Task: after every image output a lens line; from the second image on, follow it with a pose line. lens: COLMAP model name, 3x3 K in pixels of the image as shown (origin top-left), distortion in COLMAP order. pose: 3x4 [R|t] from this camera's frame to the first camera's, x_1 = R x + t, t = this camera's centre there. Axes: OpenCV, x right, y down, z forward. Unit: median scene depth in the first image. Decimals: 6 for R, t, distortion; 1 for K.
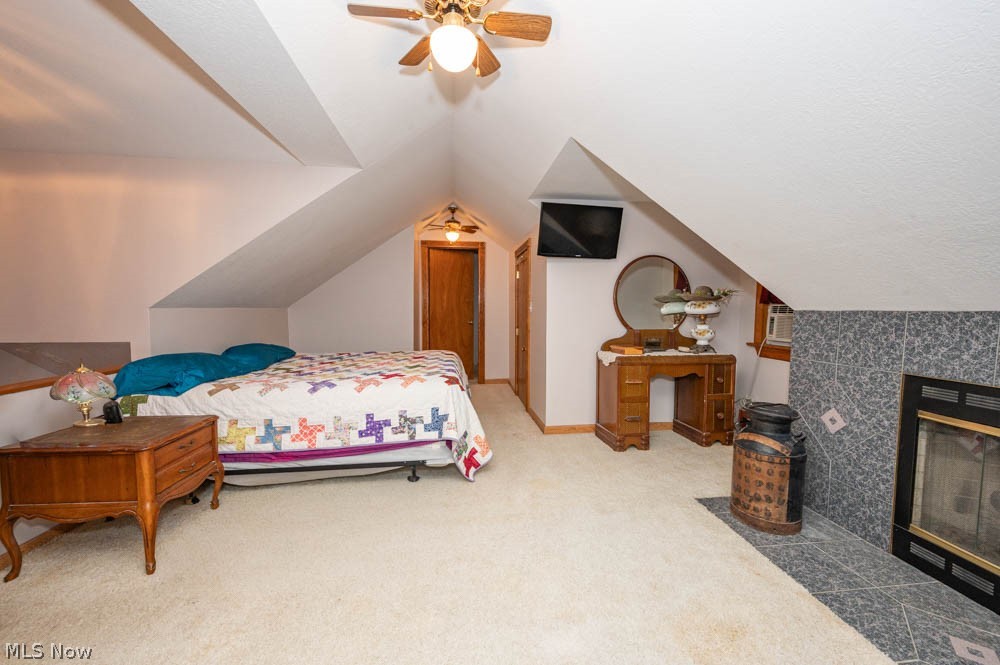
lens RADIAL K [[402.5, 0, 503.7], [0, 402.5, 328.9], [0, 0, 1]] dist [-0.001858, 0.000118]
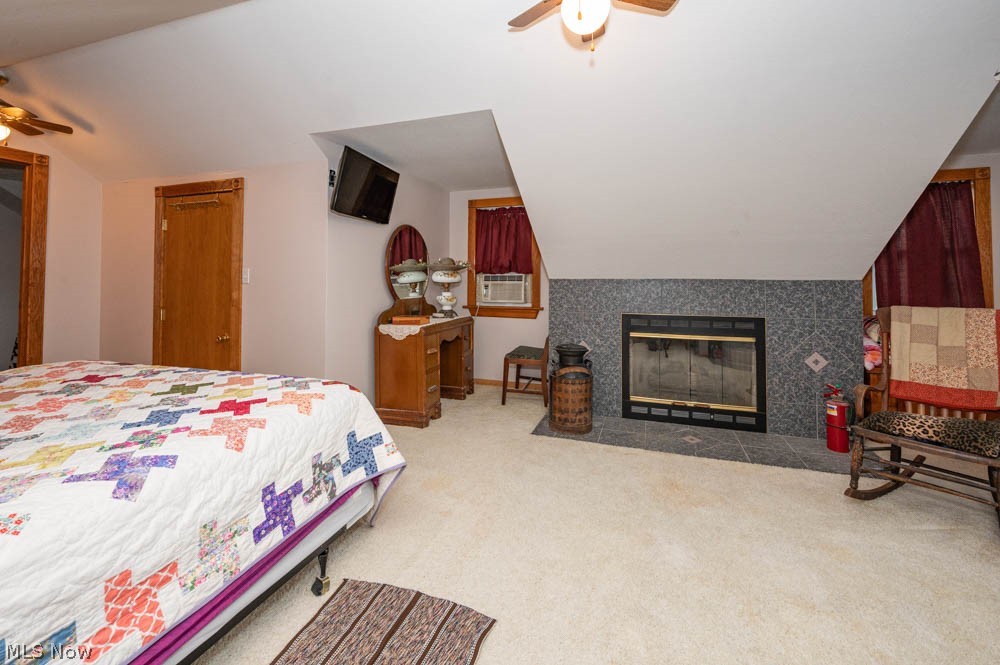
lens RADIAL K [[402.5, 0, 536.5], [0, 402.5, 262.0], [0, 0, 1]] dist [-0.001858, 0.000118]
pose [[0.420025, 0.034887, 0.906842, -0.660360], [0.045914, 0.997164, -0.059628, -0.024232], [-0.906350, 0.066682, 0.417232, 0.462069]]
